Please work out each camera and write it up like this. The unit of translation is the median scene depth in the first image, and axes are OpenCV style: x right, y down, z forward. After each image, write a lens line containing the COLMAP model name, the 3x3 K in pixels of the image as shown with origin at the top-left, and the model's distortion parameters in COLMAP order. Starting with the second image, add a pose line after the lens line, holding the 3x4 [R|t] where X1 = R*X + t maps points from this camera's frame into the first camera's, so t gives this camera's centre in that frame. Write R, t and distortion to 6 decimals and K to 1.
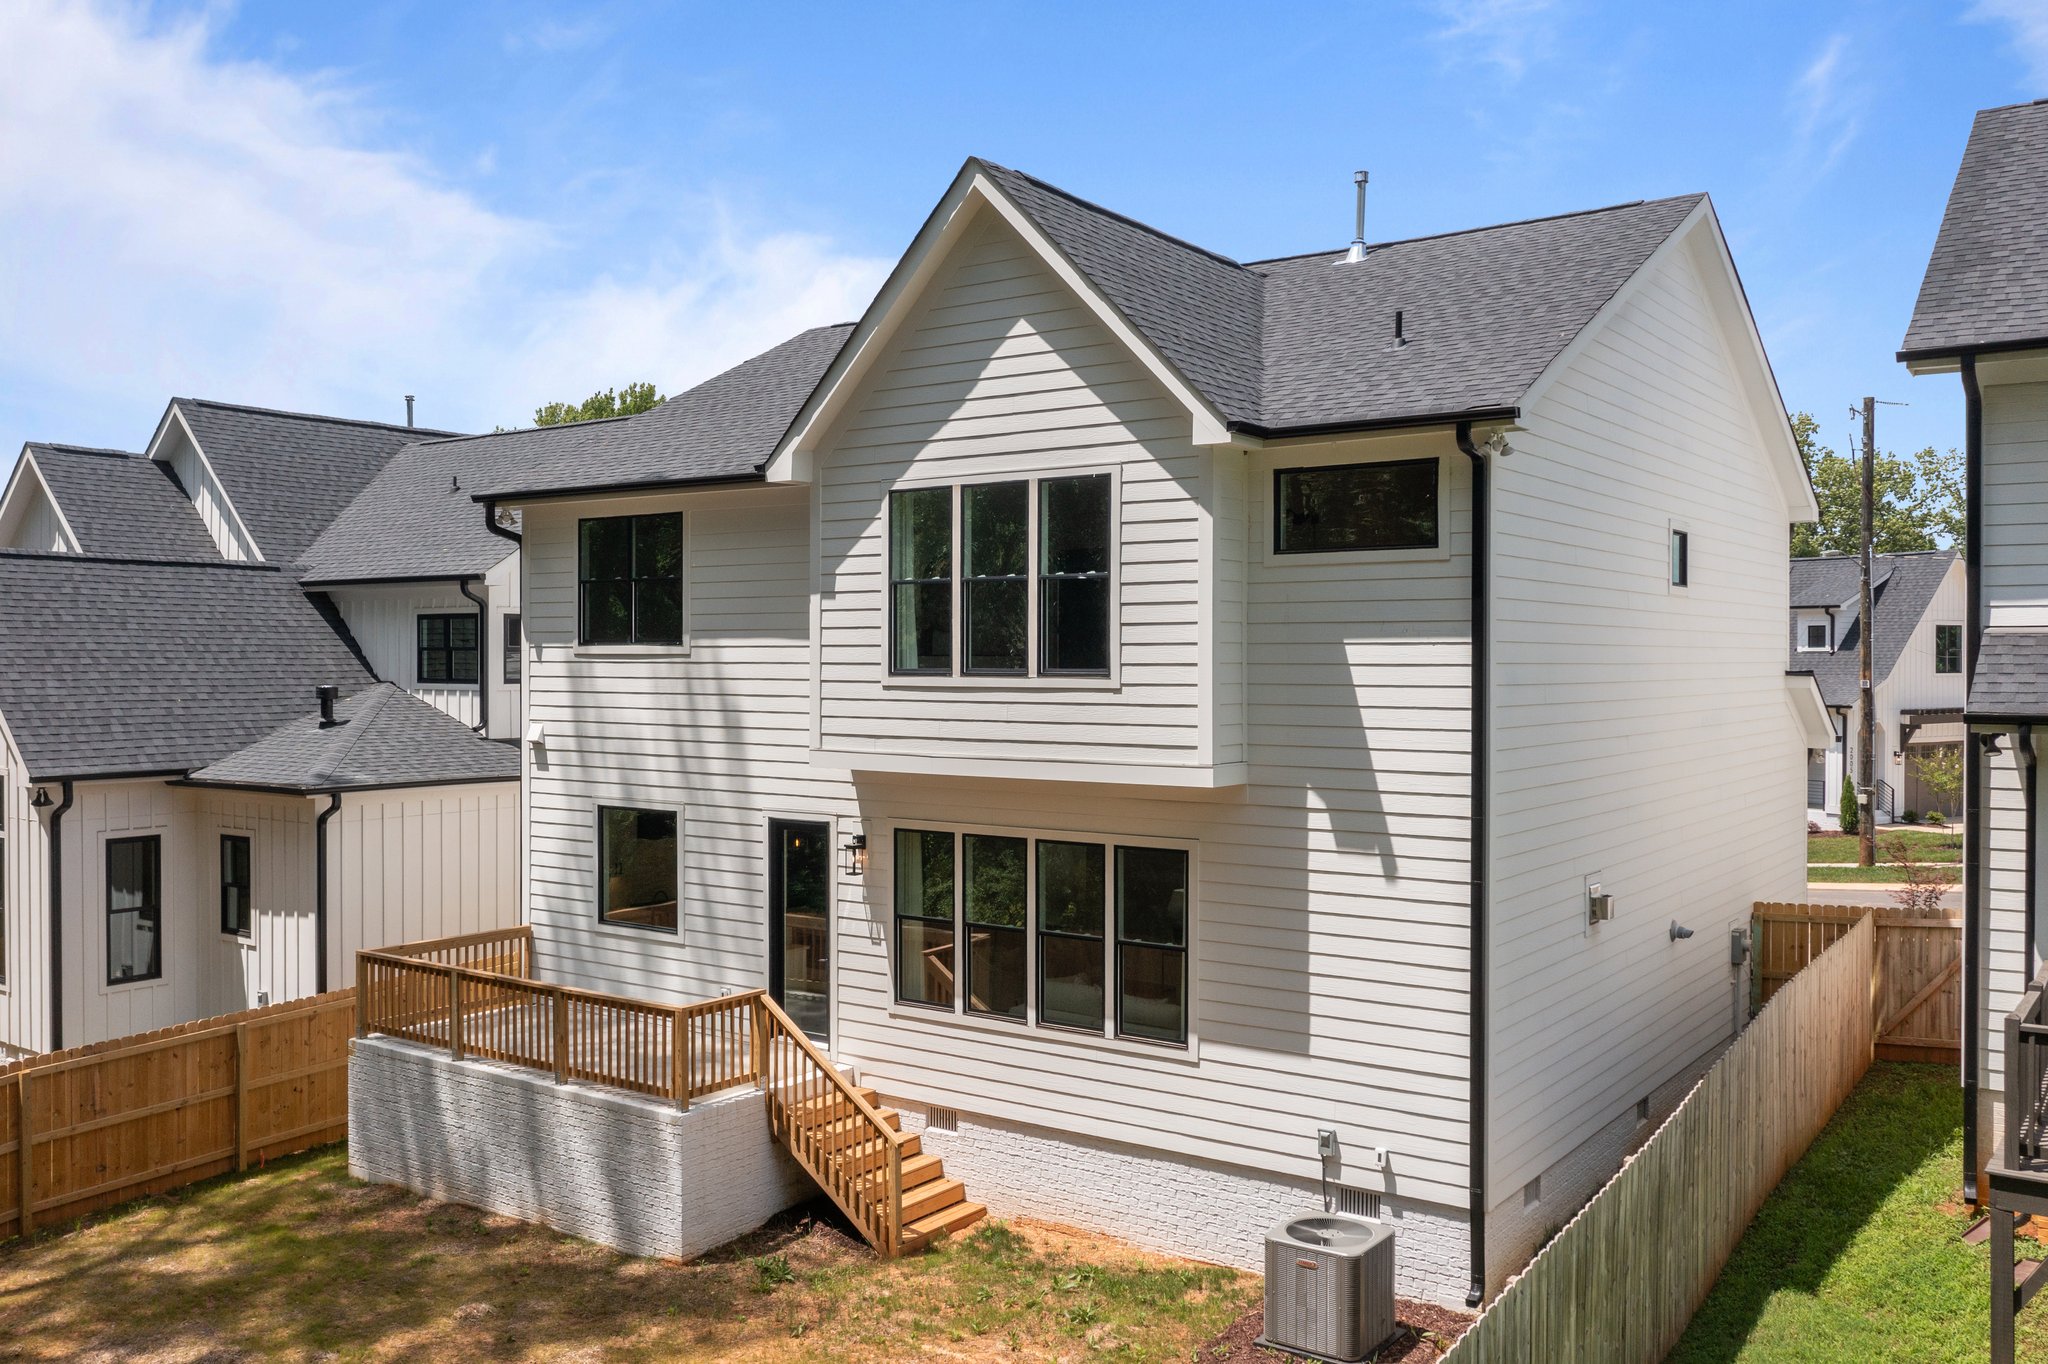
lens RADIAL K [[1688.7, 0, 1024.0], [0, 1688.7, 682.0], [0, 0, 1]] dist [-0.005862, -0.003379]
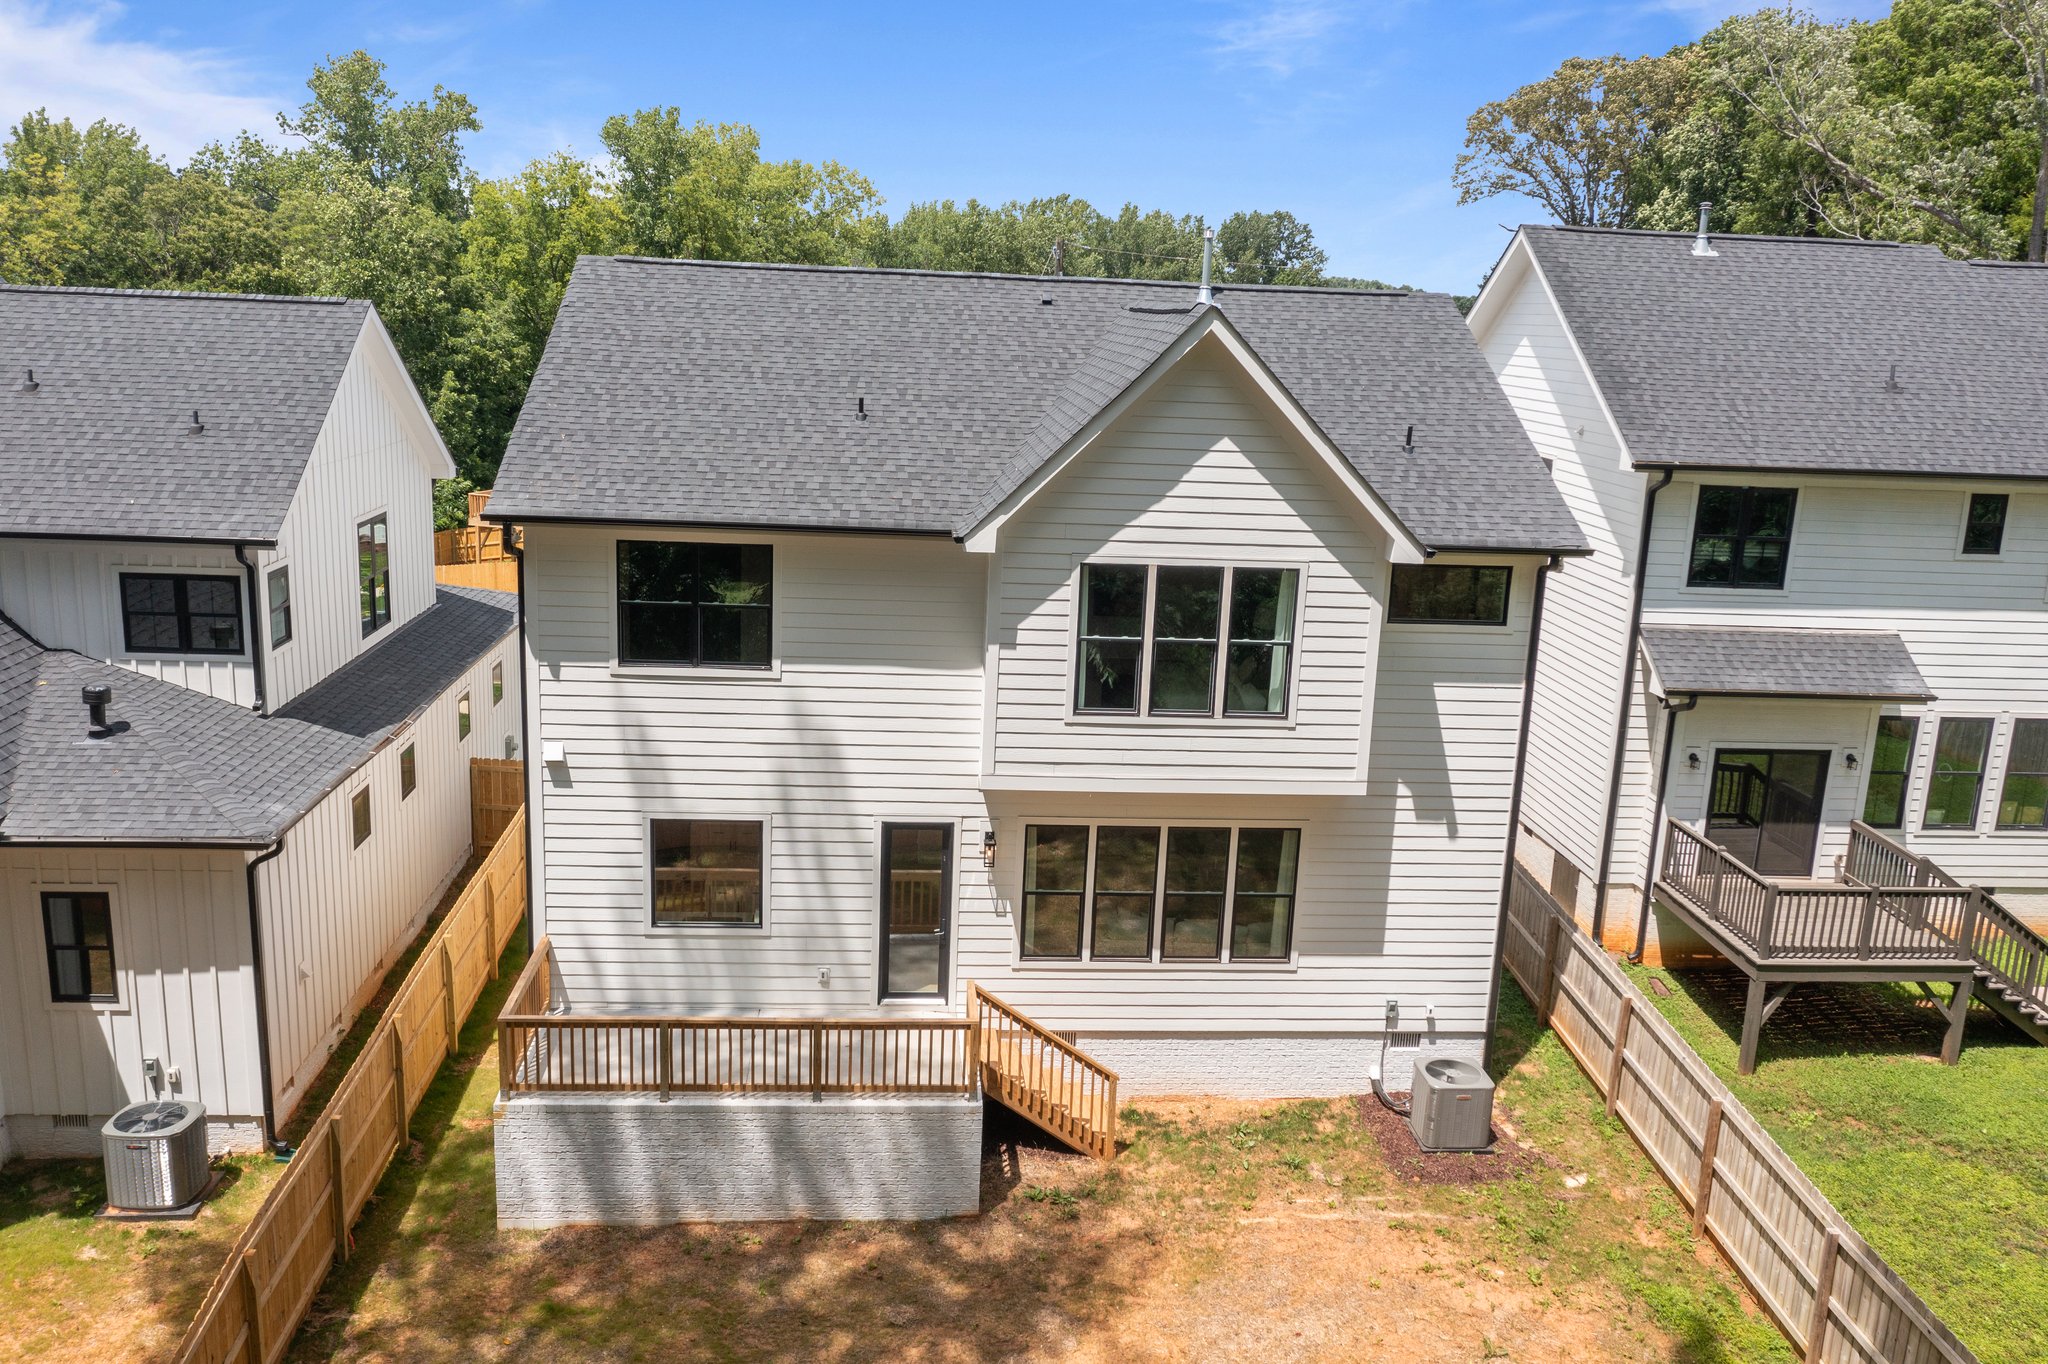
lens RADIAL K [[1617.4, 0, 1024.0], [0, 1617.4, 682.0], [0, 0, 1]] dist [-0.006355, -0.010876]
pose [[0.763619, -0.118079, 0.634779, -0.861473], [-0.031808, 0.975062, 0.219642, -0.287131], [-0.644884, -0.187913, 0.740820, 0.176991]]
